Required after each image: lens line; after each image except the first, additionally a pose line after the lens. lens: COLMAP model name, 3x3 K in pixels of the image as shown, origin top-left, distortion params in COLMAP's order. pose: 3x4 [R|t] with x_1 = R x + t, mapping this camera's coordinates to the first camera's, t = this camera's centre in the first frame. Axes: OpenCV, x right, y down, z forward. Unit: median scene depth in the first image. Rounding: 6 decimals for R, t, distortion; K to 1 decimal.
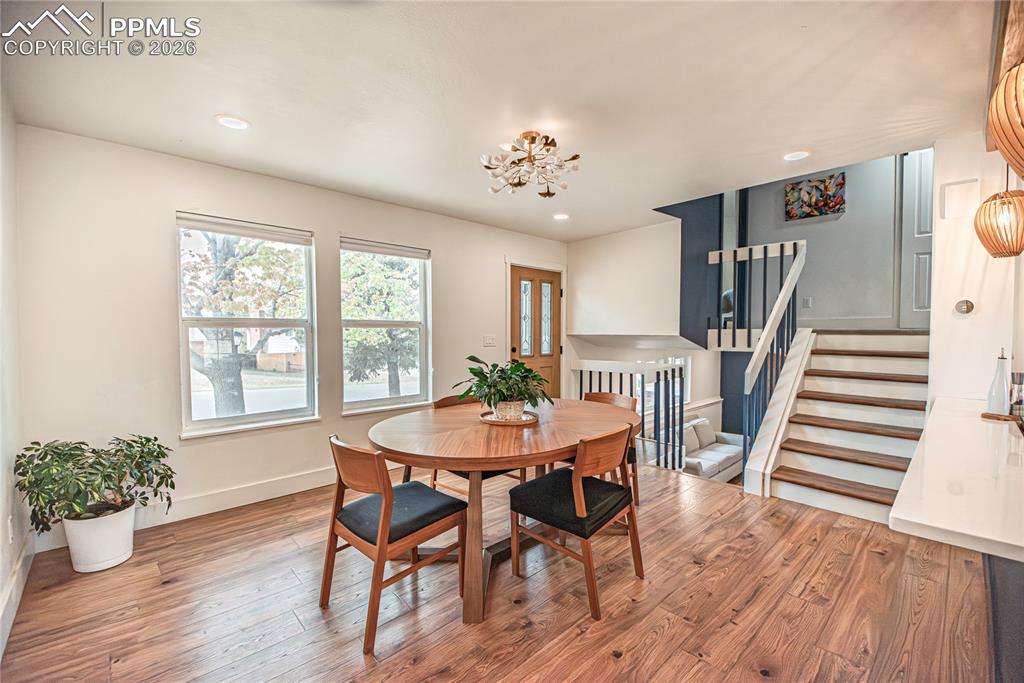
lens RADIAL K [[420.1, 0, 516.8], [0, 420.1, 343.7], [0, 0, 1]] dist [0.020255, 0.000365]
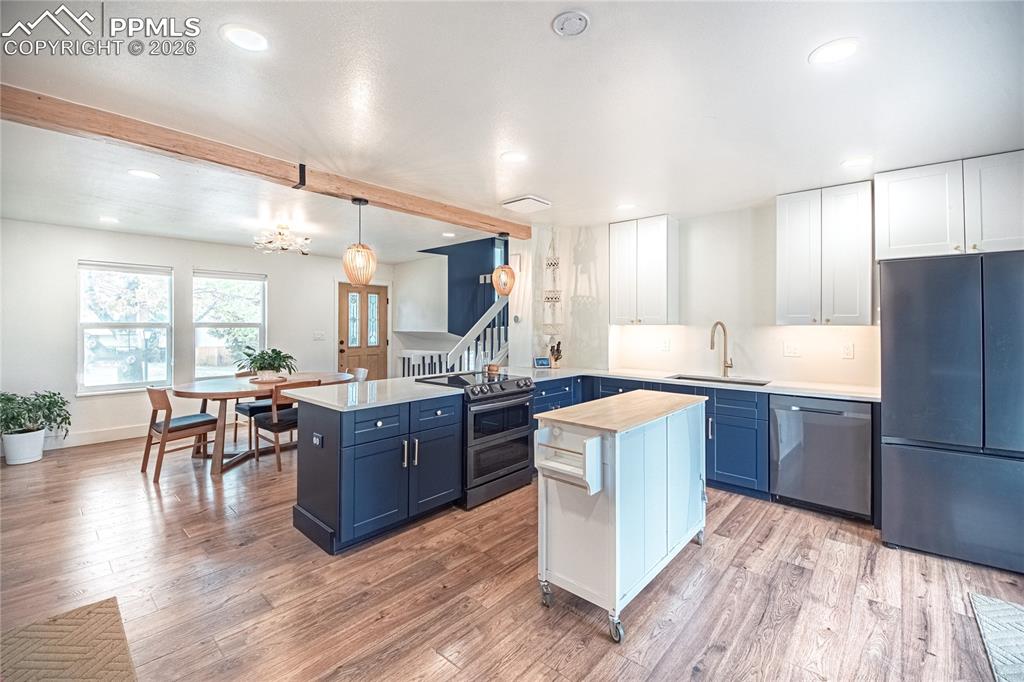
lens RADIAL K [[423.2, 0, 508.0], [0, 423.2, 320.5], [0, 0, 1]] dist [0.001560, -0.001377]
pose [[0.996589, 0.004362, 0.082414, 0.518524], [-0.001208, 0.999266, -0.038281, -0.005962], [-0.082520, 0.038051, 0.995863, -0.546584]]
